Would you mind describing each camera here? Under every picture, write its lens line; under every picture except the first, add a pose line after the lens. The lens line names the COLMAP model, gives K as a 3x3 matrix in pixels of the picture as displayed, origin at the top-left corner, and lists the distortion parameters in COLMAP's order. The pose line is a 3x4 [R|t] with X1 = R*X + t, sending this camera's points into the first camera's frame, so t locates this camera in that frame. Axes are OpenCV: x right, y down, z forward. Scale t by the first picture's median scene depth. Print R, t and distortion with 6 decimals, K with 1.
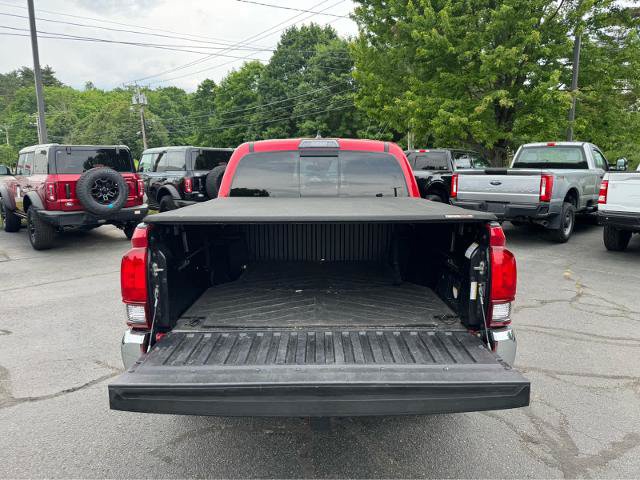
lens RADIAL K [[465.2, 0, 326.2], [0, 465.2, 241.8], [0, 0, 1]] dist [-0.004950, -0.004799]
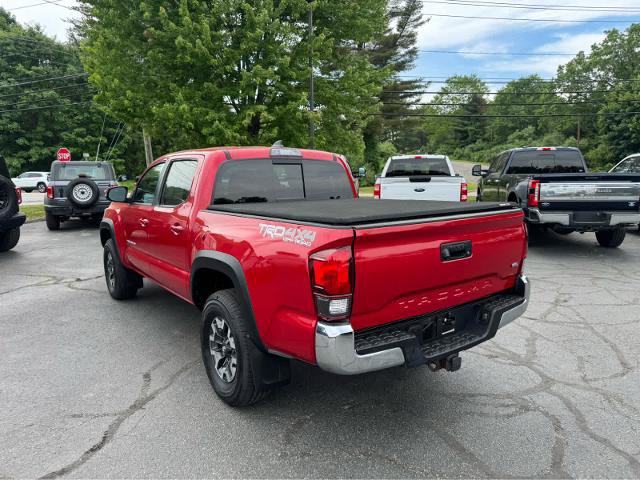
lens RADIAL K [[454.9, 0, 340.6], [0, 454.9, 240.6], [0, 0, 1]] dist [0.063331, -0.098453]
pose [[0.792282, -0.089887, 0.603498, -0.490846], [0.099199, 0.994906, 0.017956, -0.009699], [-0.602038, 0.045640, 0.797162, 0.064772]]
